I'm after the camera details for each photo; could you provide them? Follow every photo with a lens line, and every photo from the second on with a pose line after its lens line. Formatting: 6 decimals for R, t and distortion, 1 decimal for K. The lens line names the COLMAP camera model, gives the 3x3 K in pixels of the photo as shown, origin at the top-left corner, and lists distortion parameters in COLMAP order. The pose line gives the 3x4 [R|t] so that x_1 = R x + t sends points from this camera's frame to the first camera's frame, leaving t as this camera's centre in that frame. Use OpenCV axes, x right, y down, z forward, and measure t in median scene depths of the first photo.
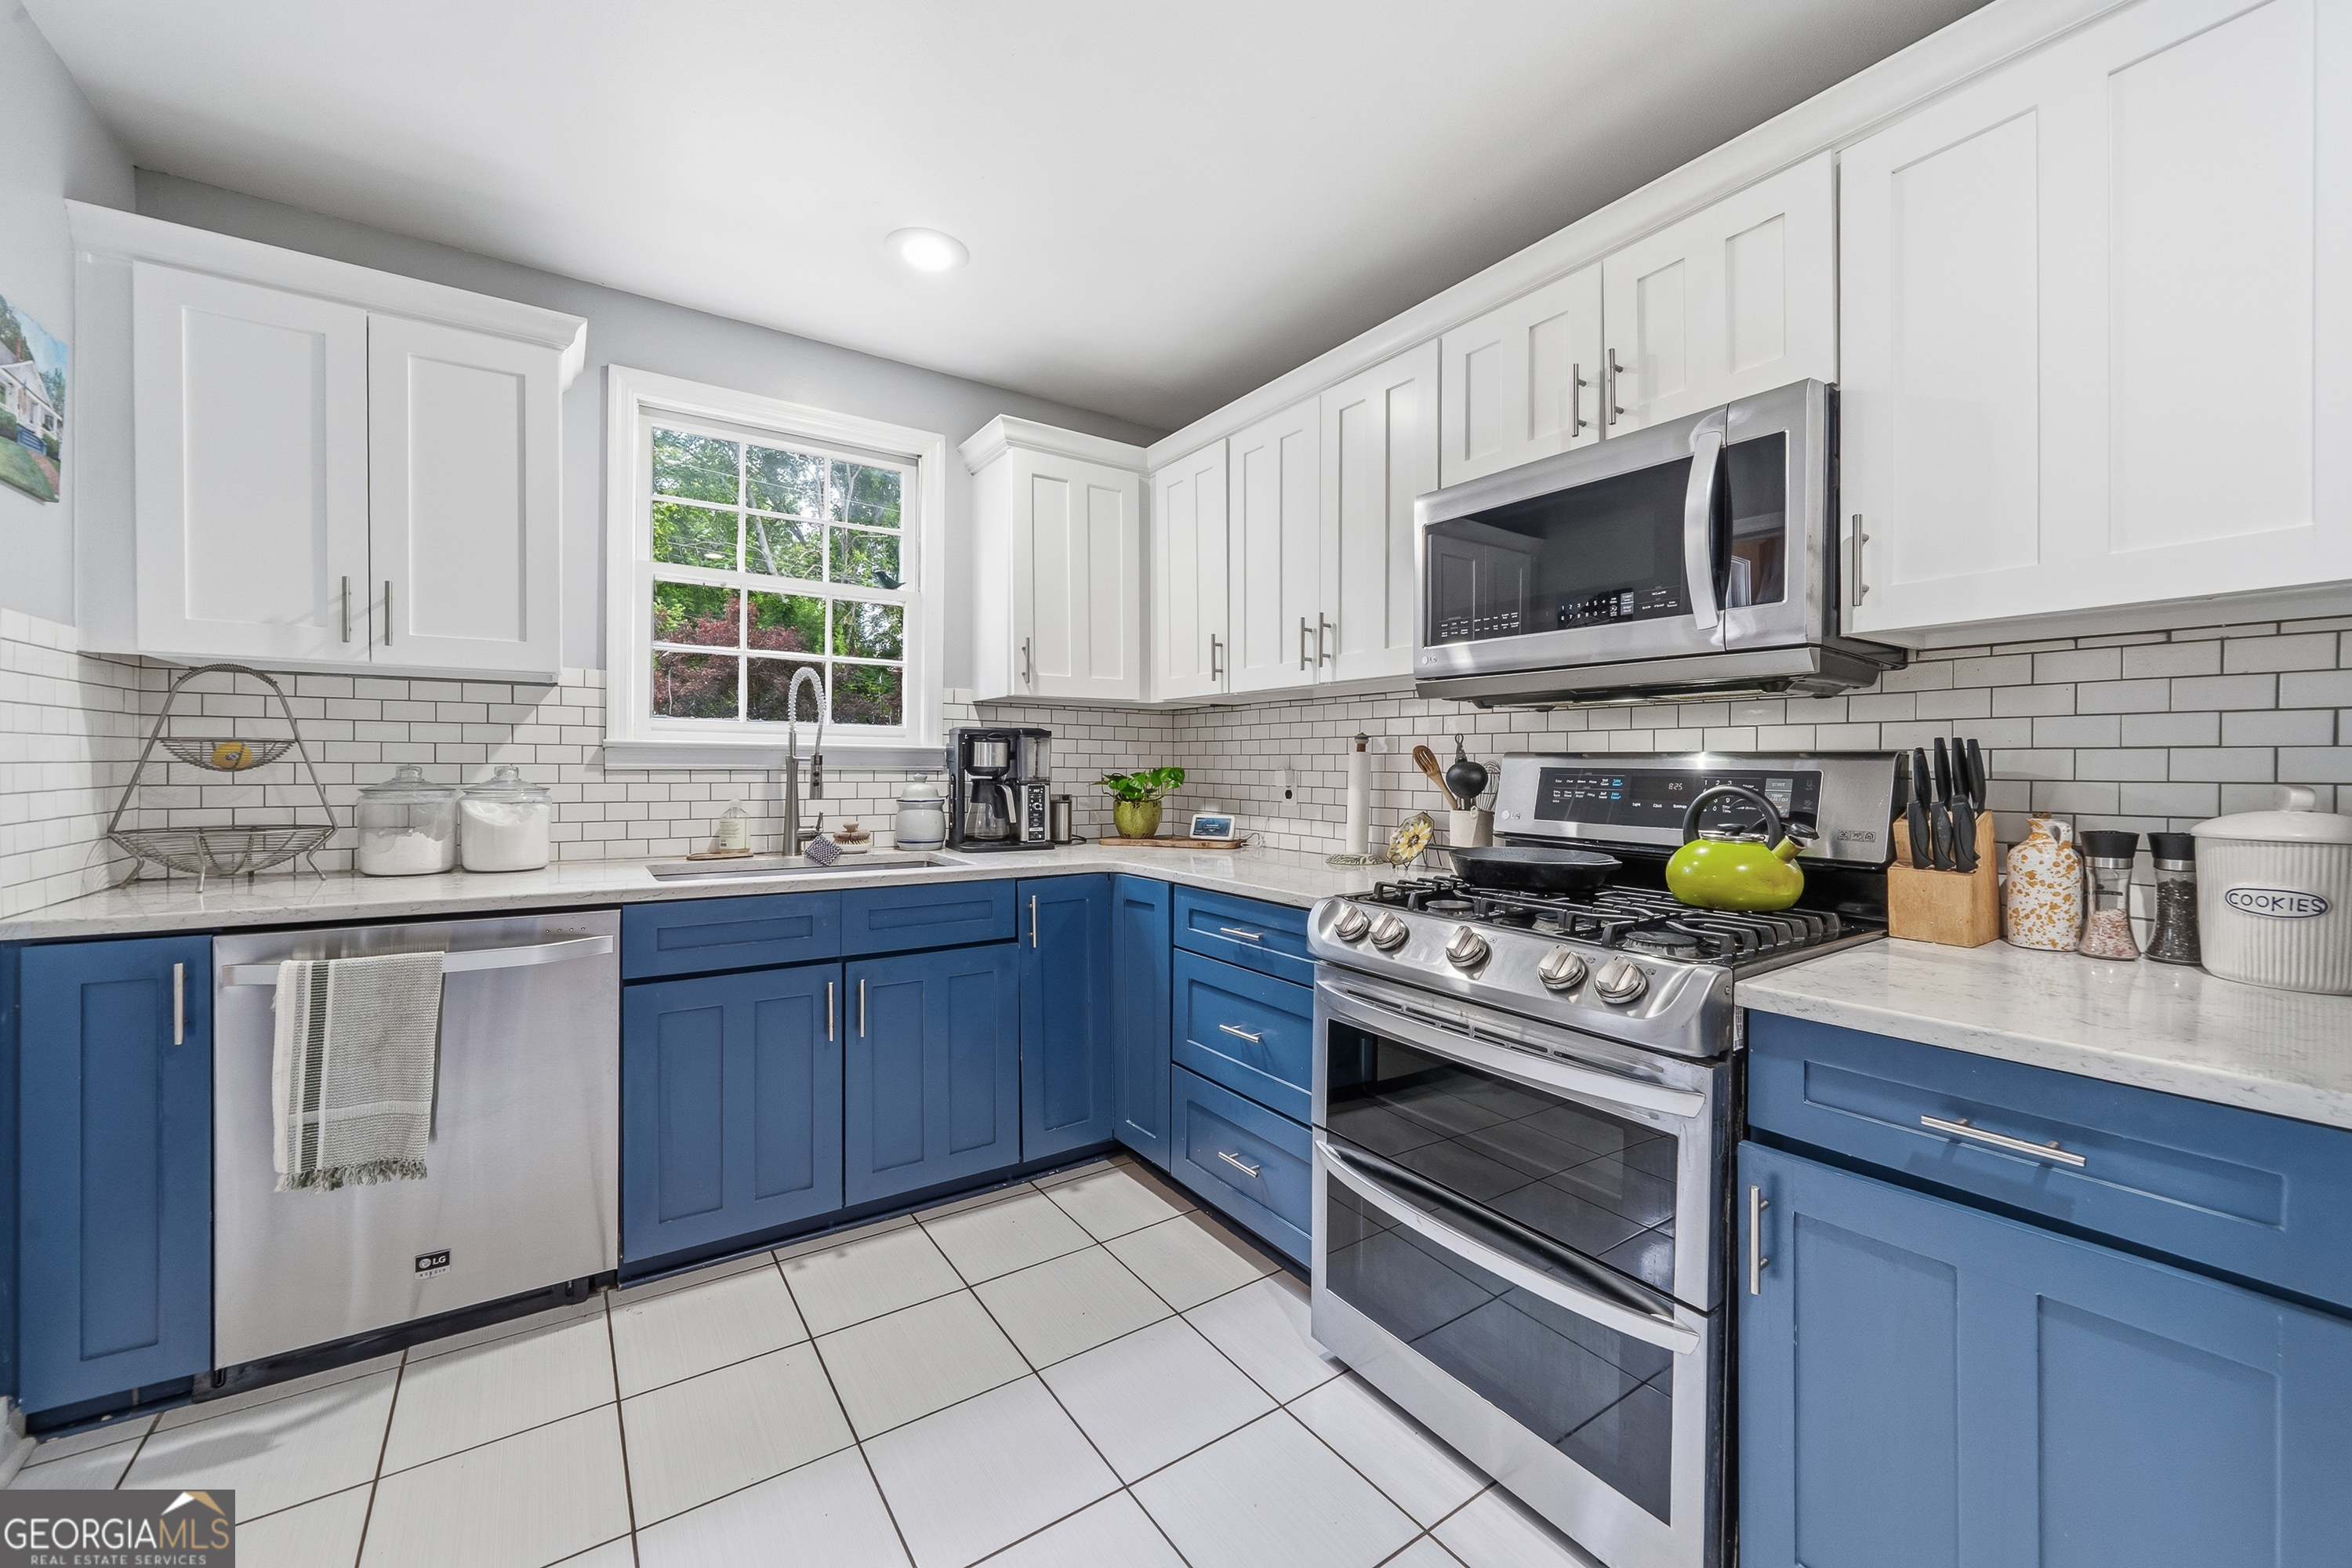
lens RADIAL K [[893.7, 0, 1176.0], [0, 893.7, 784.0], [0, 0, 1]] dist [-0.001920, -0.000194]
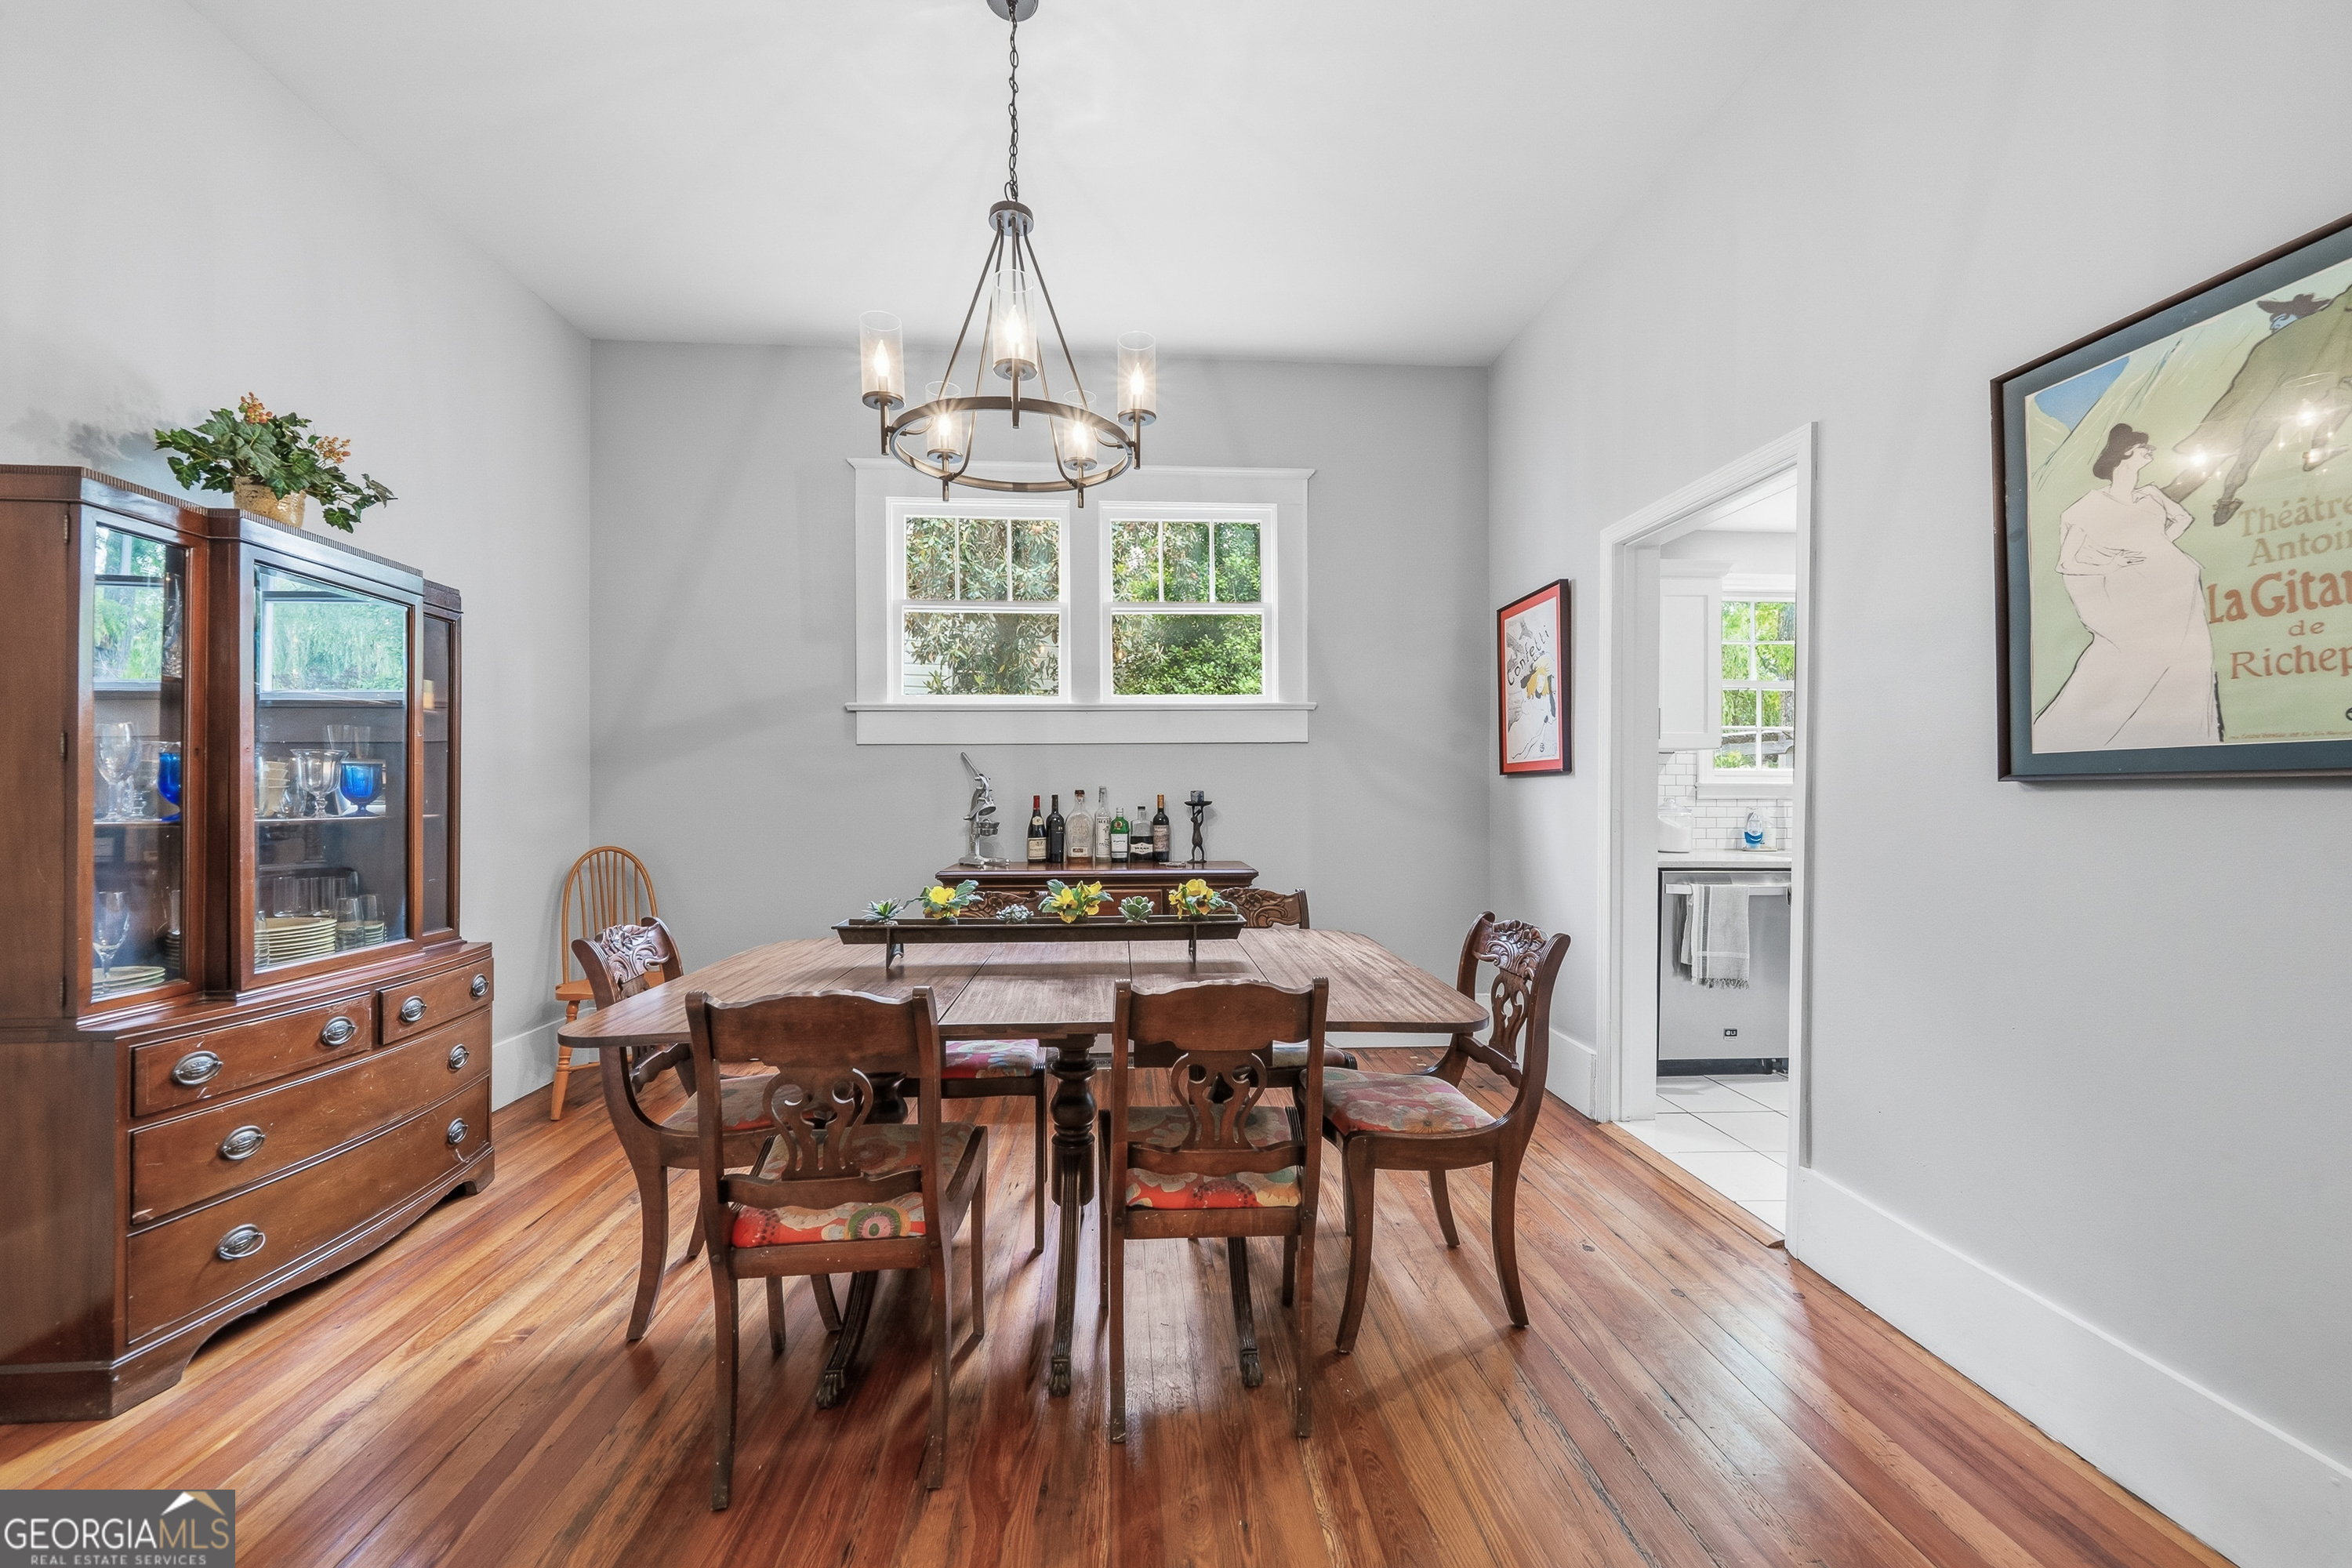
lens RADIAL K [[893.7, 0, 1176.0], [0, 893.7, 784.0], [0, 0, 1]] dist [-0.001920, -0.000194]
pose [[0.856899, -0.016358, -0.515225, -0.913658], [0.003053, 0.999640, -0.026661, -0.002001], [0.515476, 0.021273, 0.856640, -1.594437]]
